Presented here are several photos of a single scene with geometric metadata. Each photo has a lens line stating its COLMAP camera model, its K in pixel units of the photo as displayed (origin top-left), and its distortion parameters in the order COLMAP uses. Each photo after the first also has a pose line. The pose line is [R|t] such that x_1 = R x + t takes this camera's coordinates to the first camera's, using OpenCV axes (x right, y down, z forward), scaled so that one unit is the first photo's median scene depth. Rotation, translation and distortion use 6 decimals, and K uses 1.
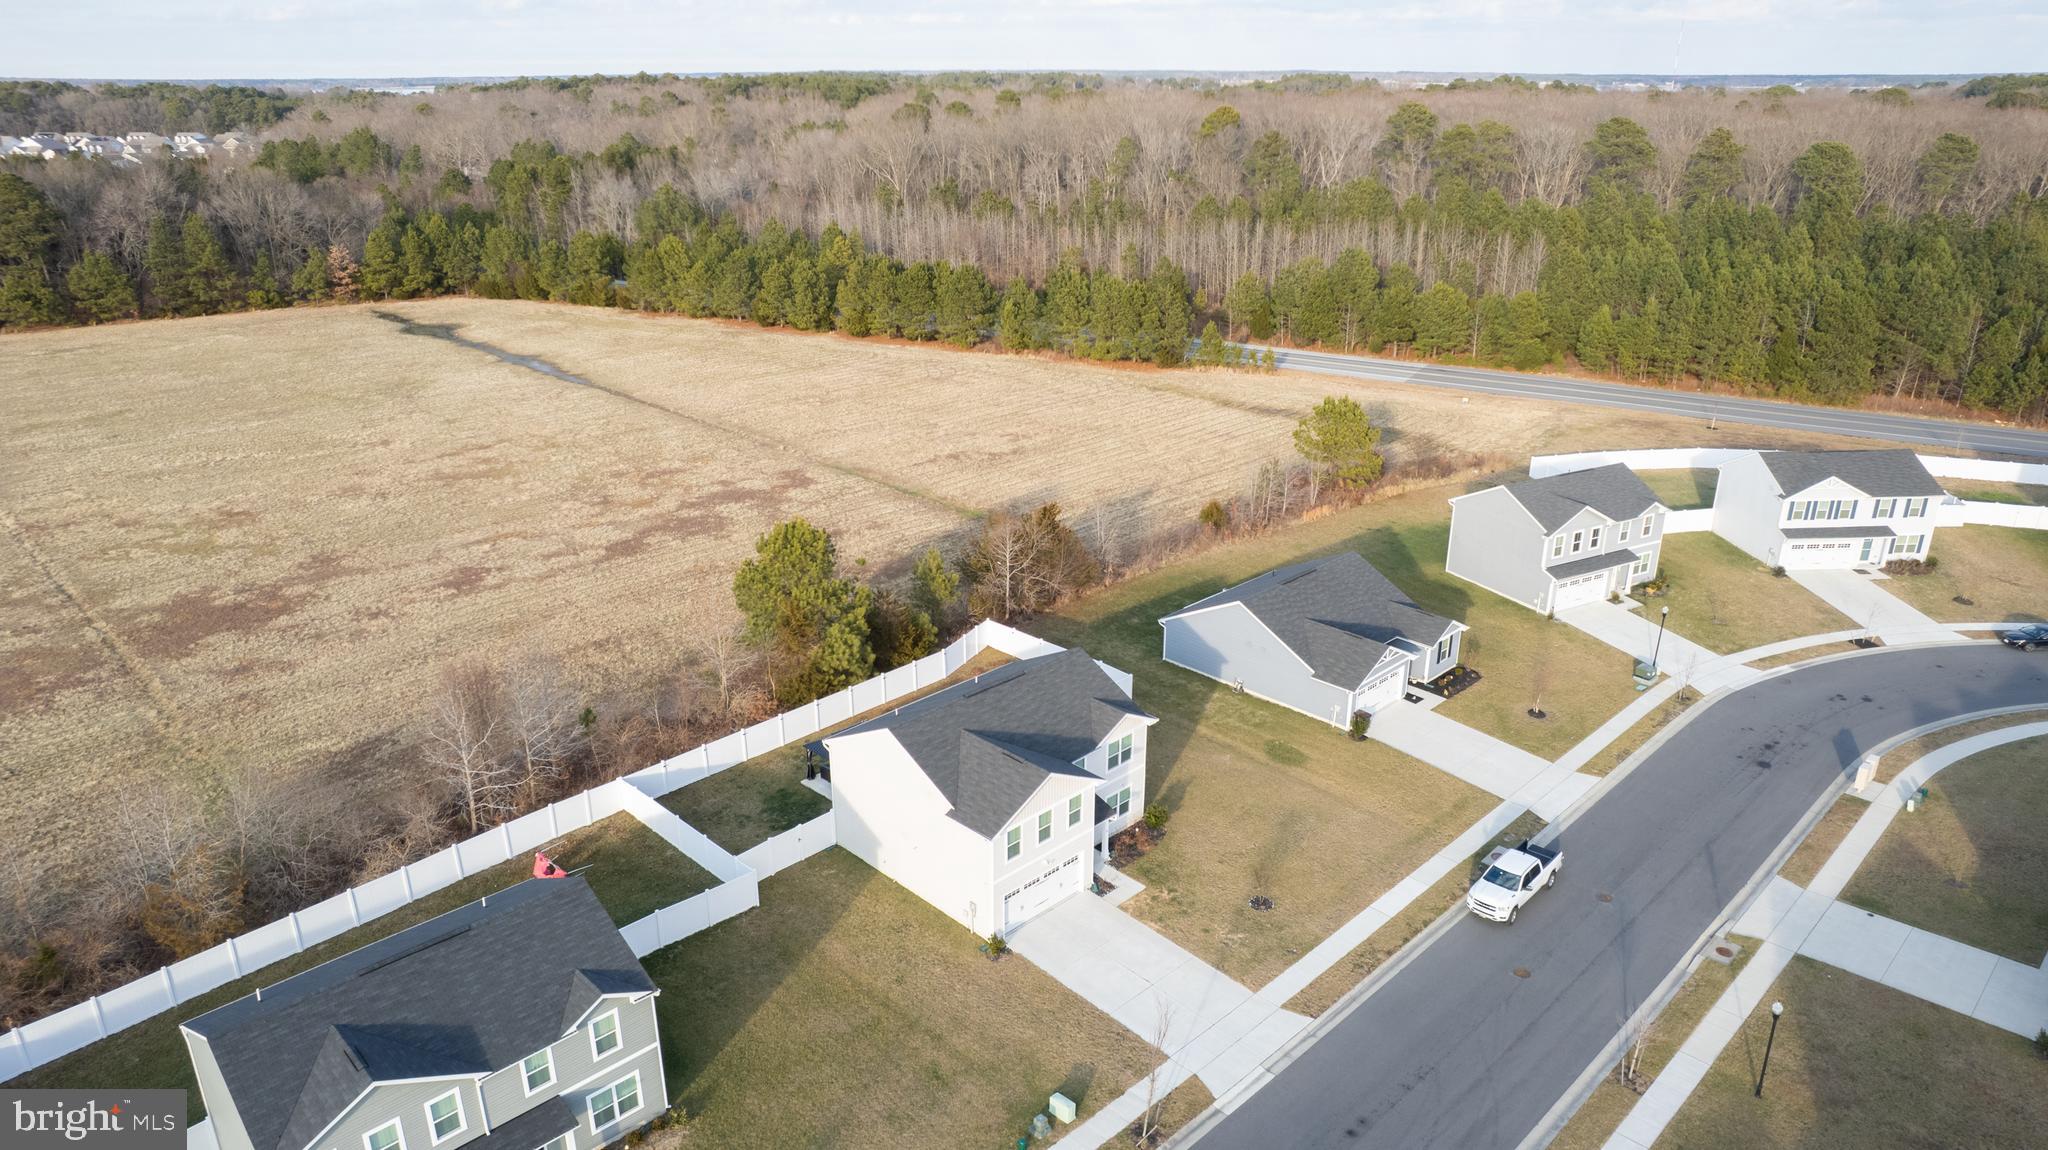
lens RADIAL K [[1341.7, 0, 1030.1], [0, 1341.7, 573.6], [0, 0, 1]] dist [-0.070957, 0.065672]
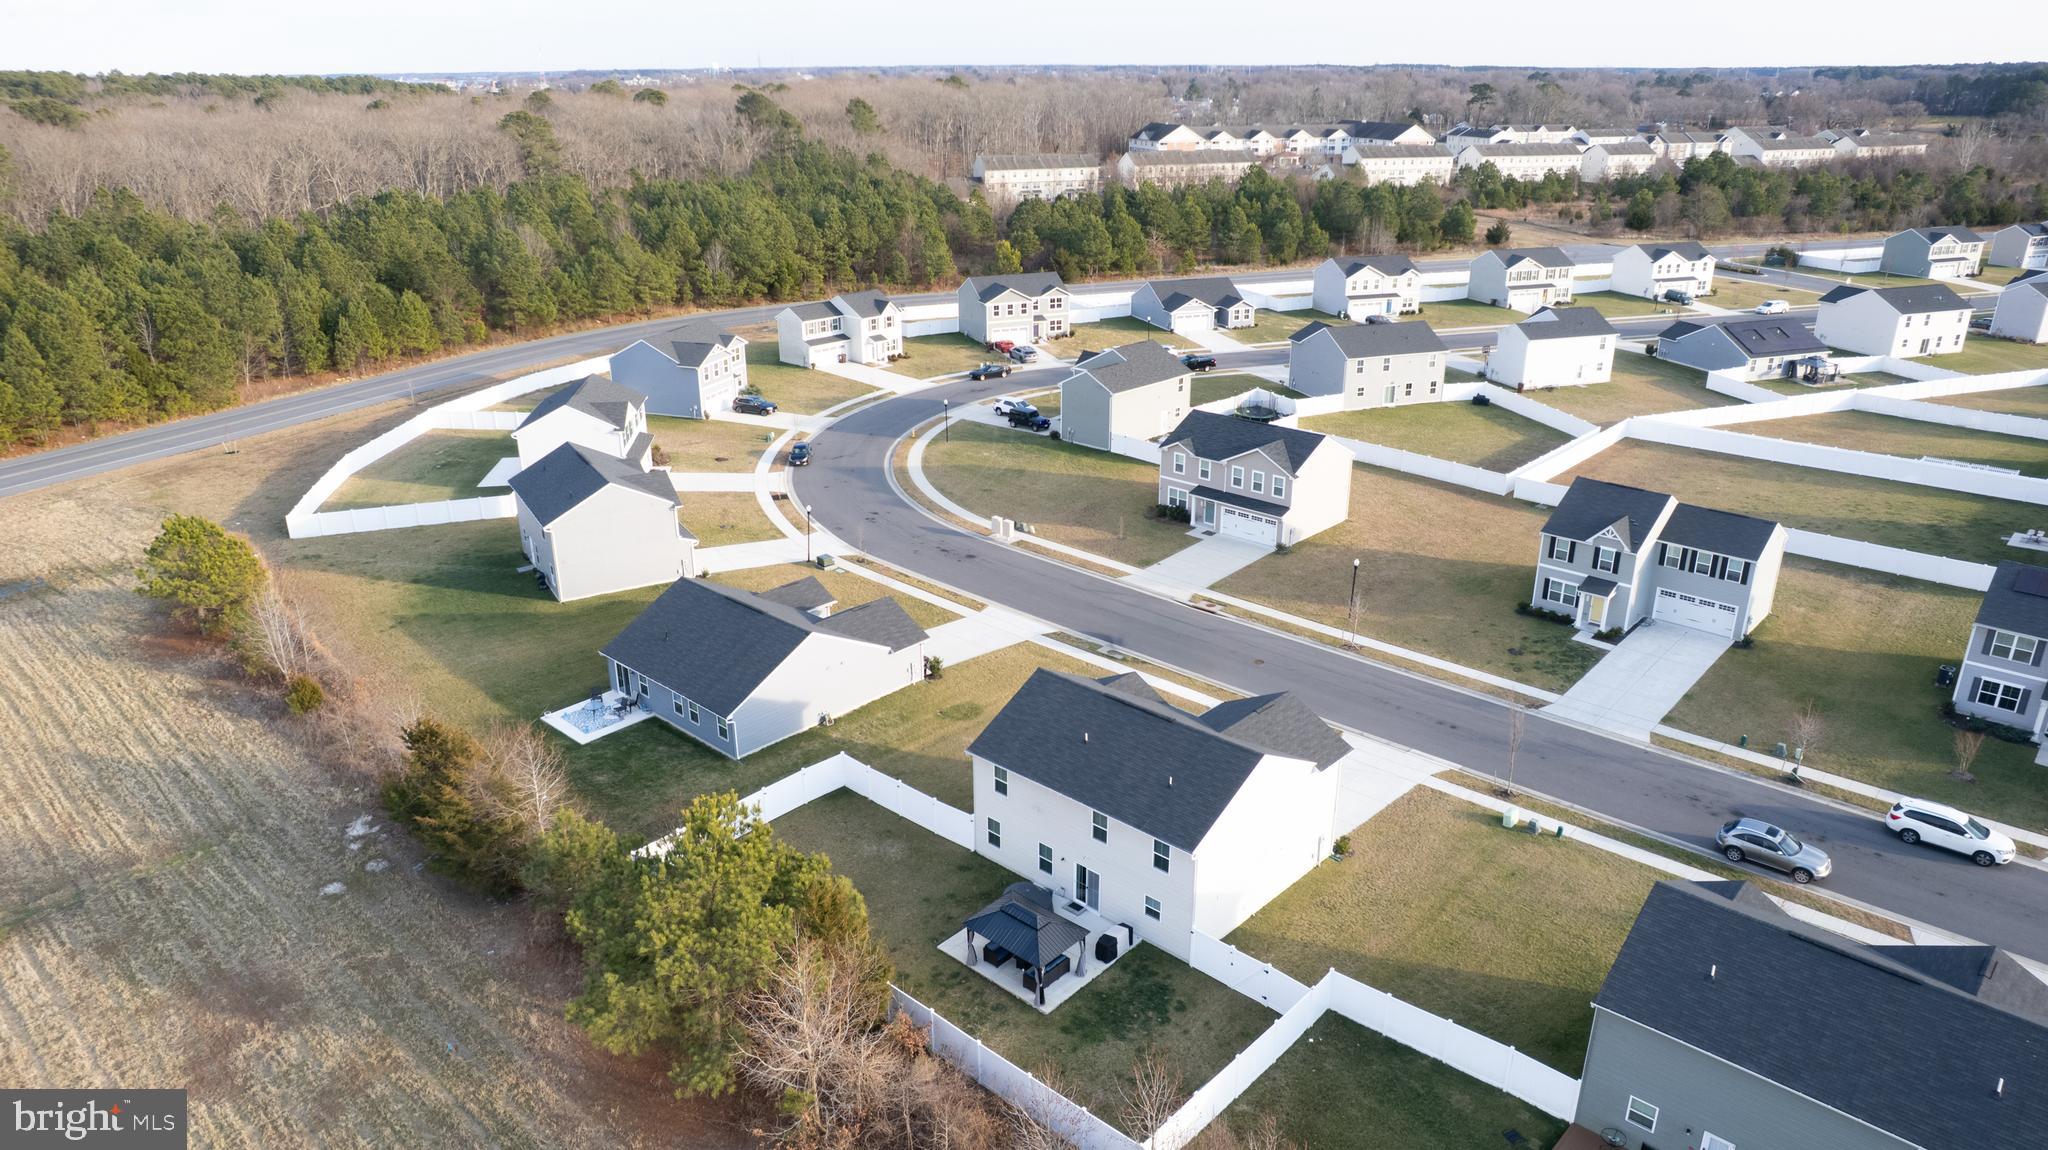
lens RADIAL K [[1336.9, 0, 1017.5], [0, 1336.9, 581.4], [0, 0, 1]] dist [-0.063168, 0.064622]
pose [[-0.030758, -0.367060, 0.929688, -0.606495], [0.364573, 0.861929, 0.352369, -0.248152], [-0.930667, 0.349778, 0.107309, 0.671252]]
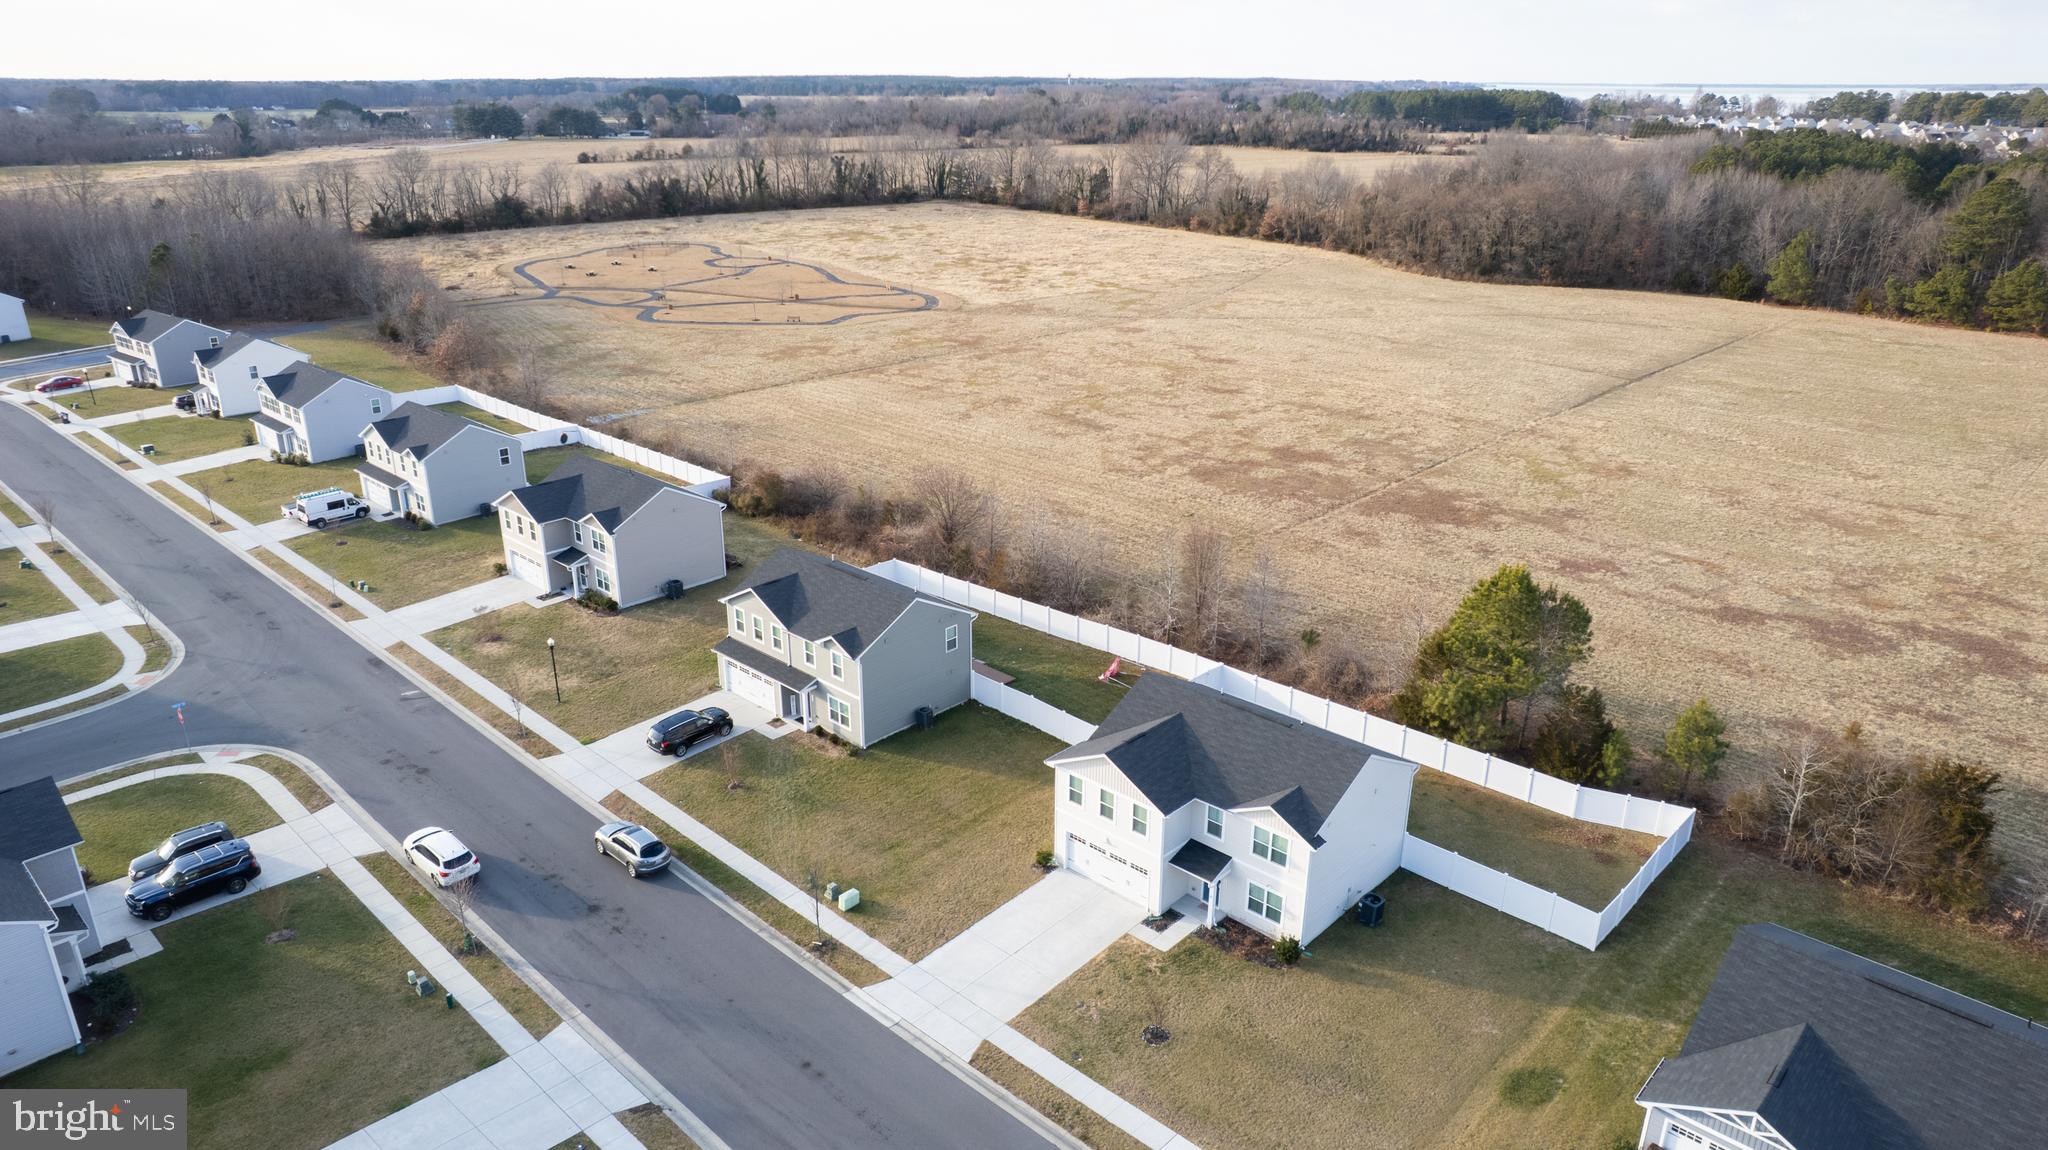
lens RADIAL K [[1336.9, 0, 1017.5], [0, 1336.9, 581.4], [0, 0, 1]] dist [-0.063168, 0.064622]
pose [[0.028276, 0.359868, -0.932574, 0.601286], [-0.358503, 0.874533, 0.326601, -0.183714], [0.933100, 0.325095, 0.153742, 0.464685]]
